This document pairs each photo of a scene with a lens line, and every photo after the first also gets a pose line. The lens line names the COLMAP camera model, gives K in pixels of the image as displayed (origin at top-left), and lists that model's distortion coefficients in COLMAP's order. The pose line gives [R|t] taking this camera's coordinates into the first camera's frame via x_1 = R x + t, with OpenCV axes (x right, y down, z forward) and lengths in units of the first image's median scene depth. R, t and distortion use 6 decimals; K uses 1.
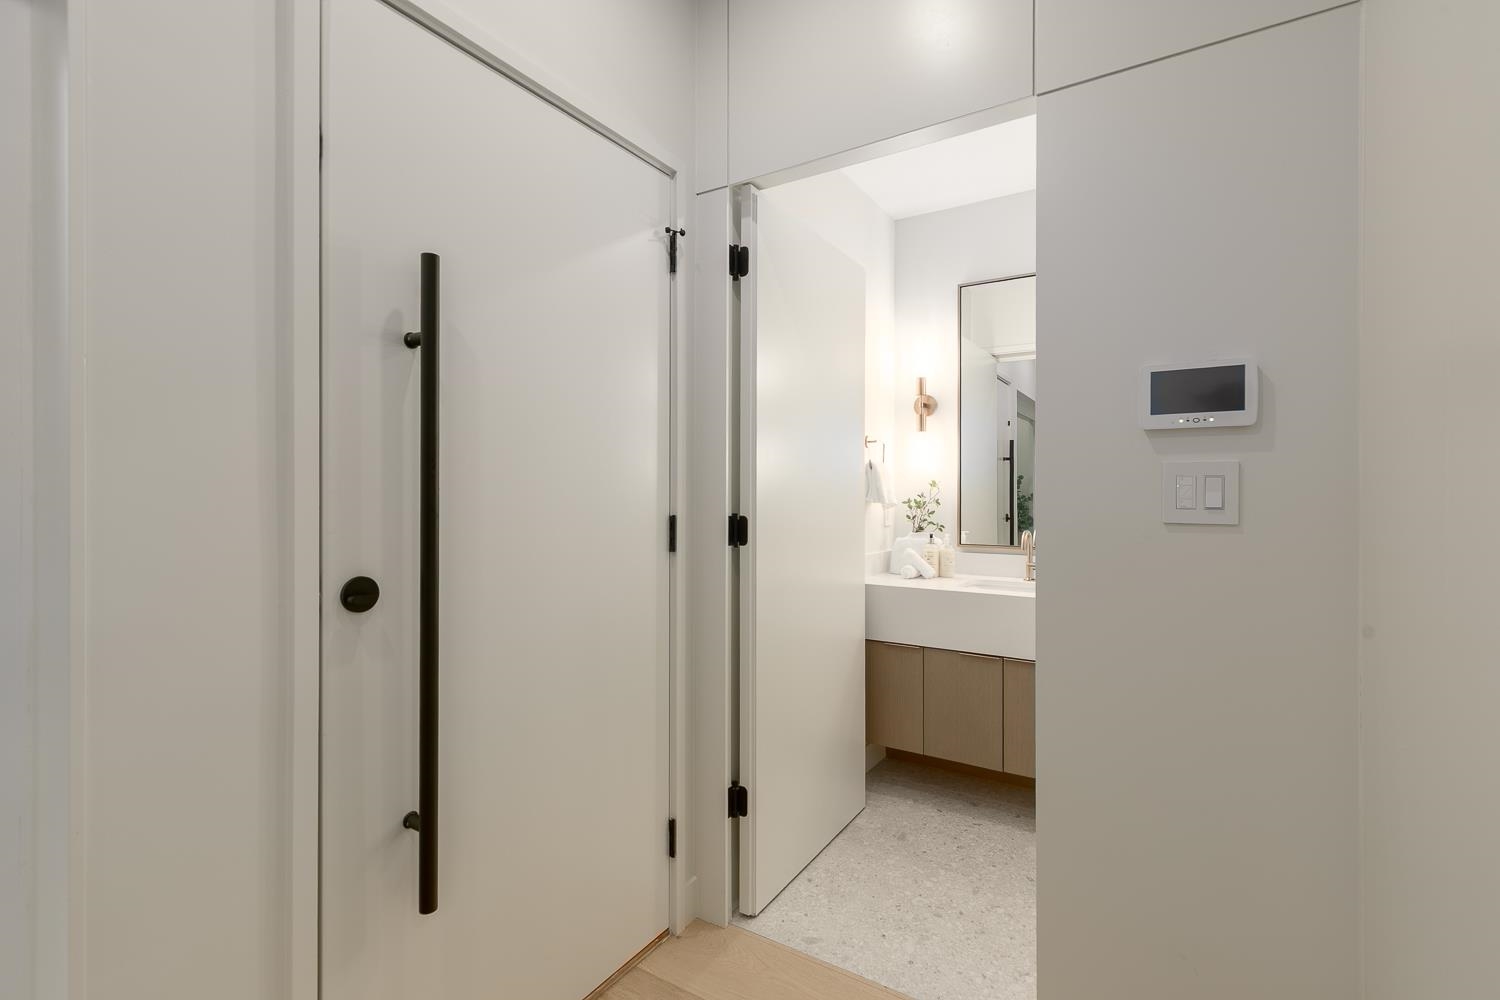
lens RADIAL K [[681.7, 0, 749.5], [0, 681.7, 491.5], [0, 0, 1]] dist [0.001370, -0.000217]
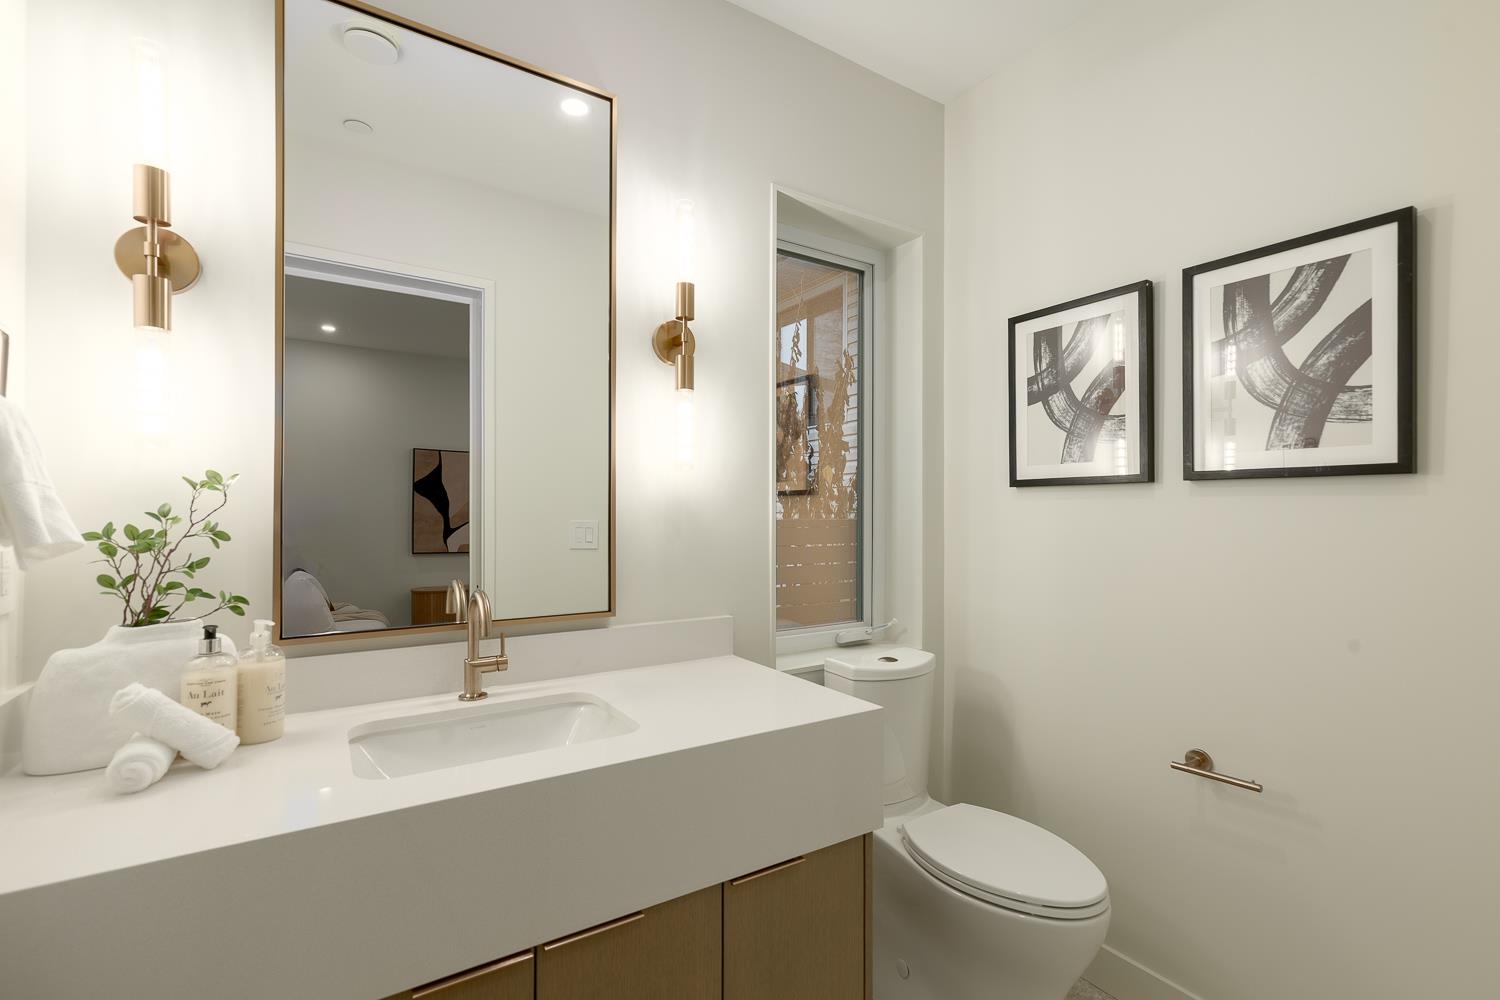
lens RADIAL K [[662.2, 0, 766.4], [0, 662.2, 504.5], [0, 0, 1]] dist [0.004190, -0.000017]
pose [[0.383110, 0.012843, 0.923614, 0.062802], [-0.001647, 0.999911, -0.013221, 0.004810], [-0.923701, 0.003544, 0.383097, 0.596742]]
